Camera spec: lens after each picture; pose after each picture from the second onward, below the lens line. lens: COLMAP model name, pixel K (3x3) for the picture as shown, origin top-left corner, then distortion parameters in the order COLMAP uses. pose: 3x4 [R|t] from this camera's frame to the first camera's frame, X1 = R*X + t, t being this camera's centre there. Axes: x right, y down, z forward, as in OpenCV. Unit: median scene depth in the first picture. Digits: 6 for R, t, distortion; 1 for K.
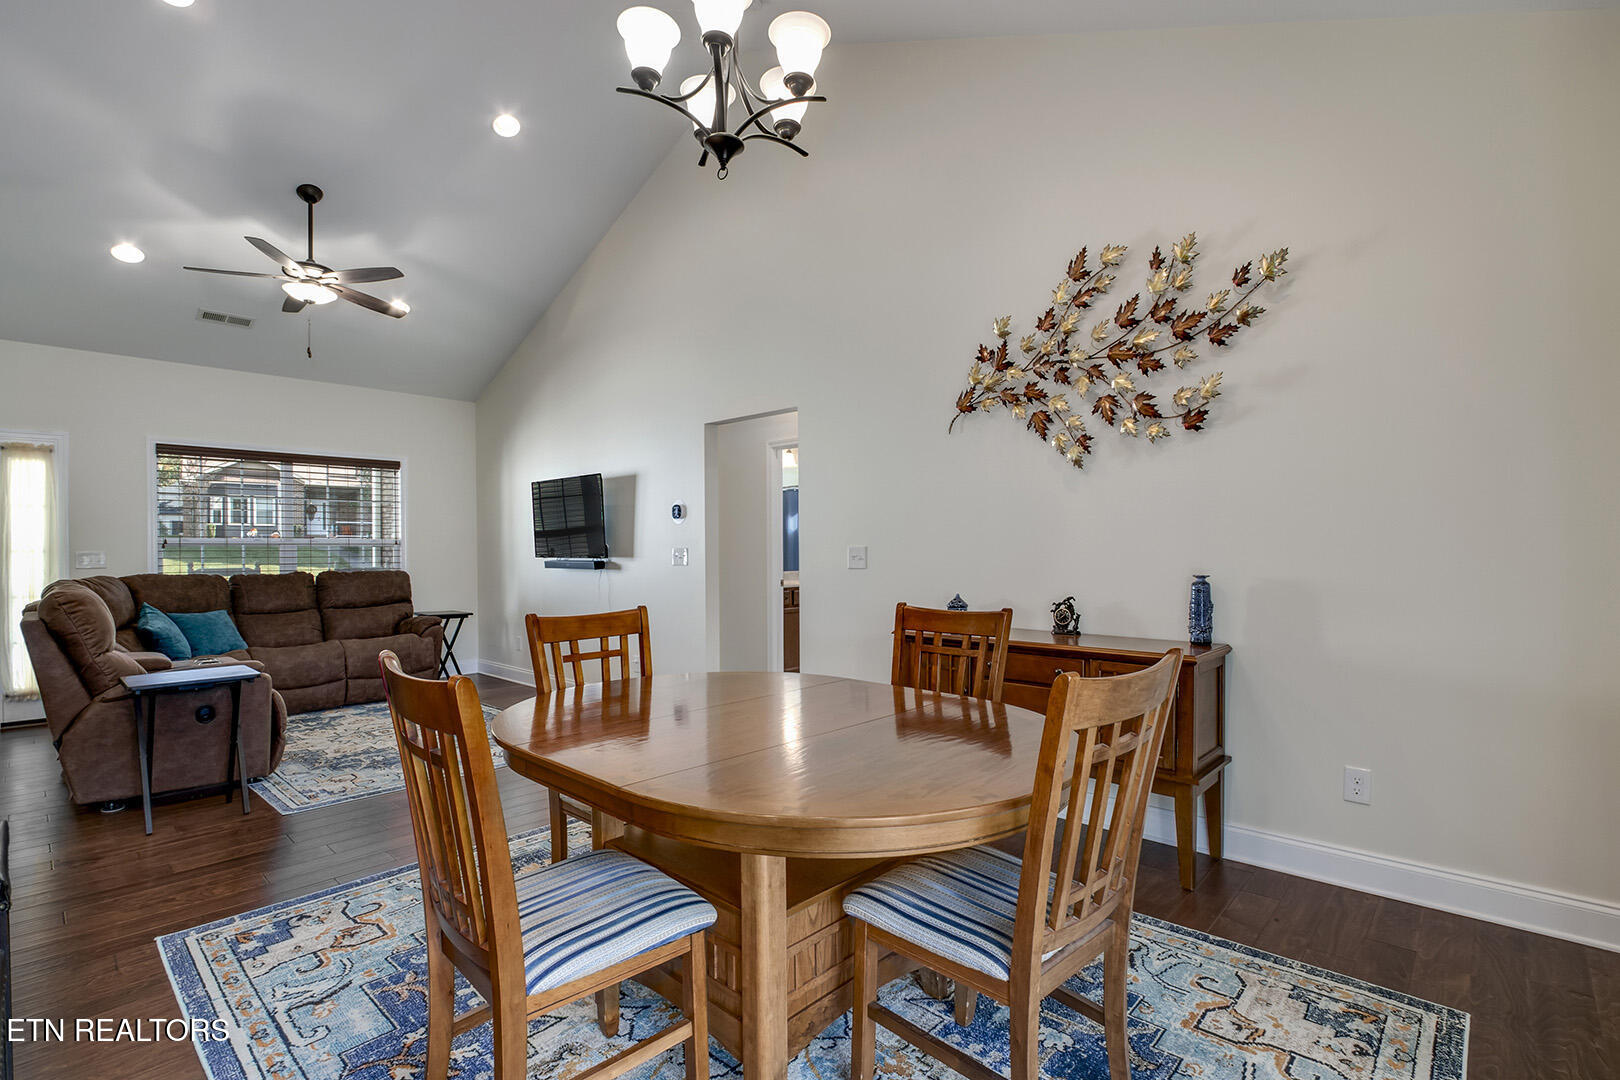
lens RADIAL K [[755.5, 0, 810.4], [0, 755.5, 549.2], [0, 0, 1]] dist [-0.024911, 0.004129]
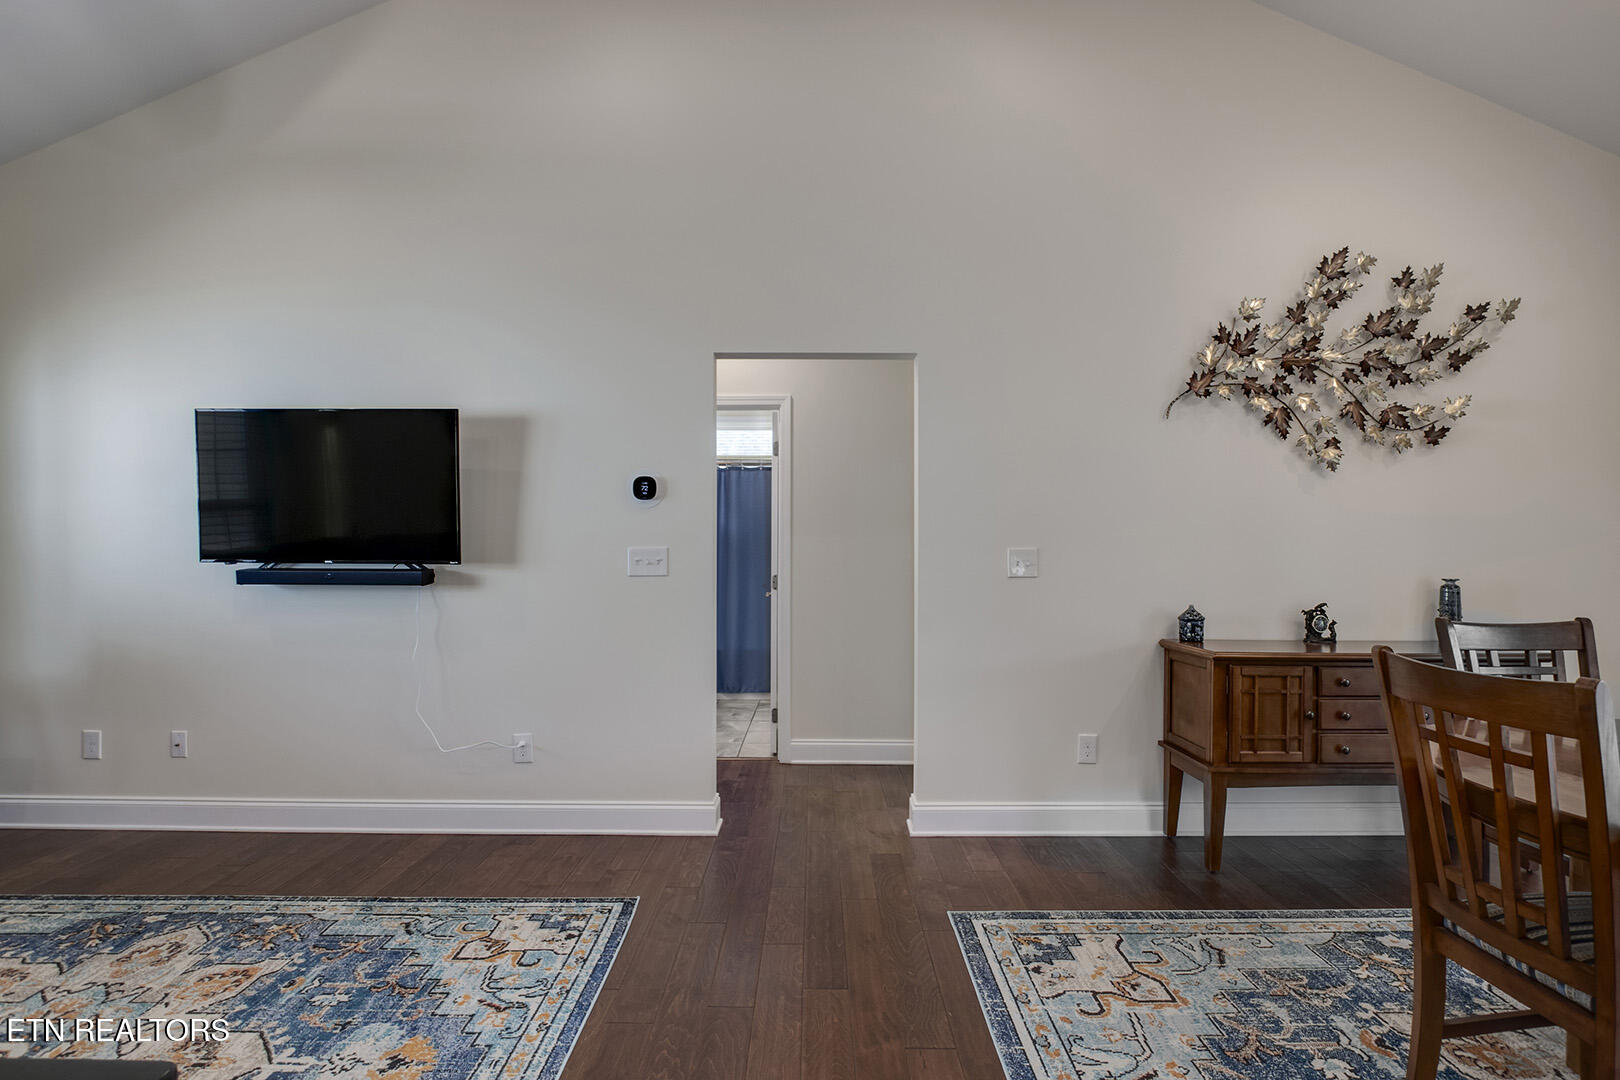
lens RADIAL K [[755.5, 0, 813.7], [0, 755.5, 555.1], [0, 0, 1]] dist [-0.024911, 0.004129]
pose [[0.735042, 0.006155, 0.677993, -0.724231], [-0.006704, 0.999976, -0.001810, 0.006836], [-0.677988, -0.003215, 0.735066, 0.678551]]
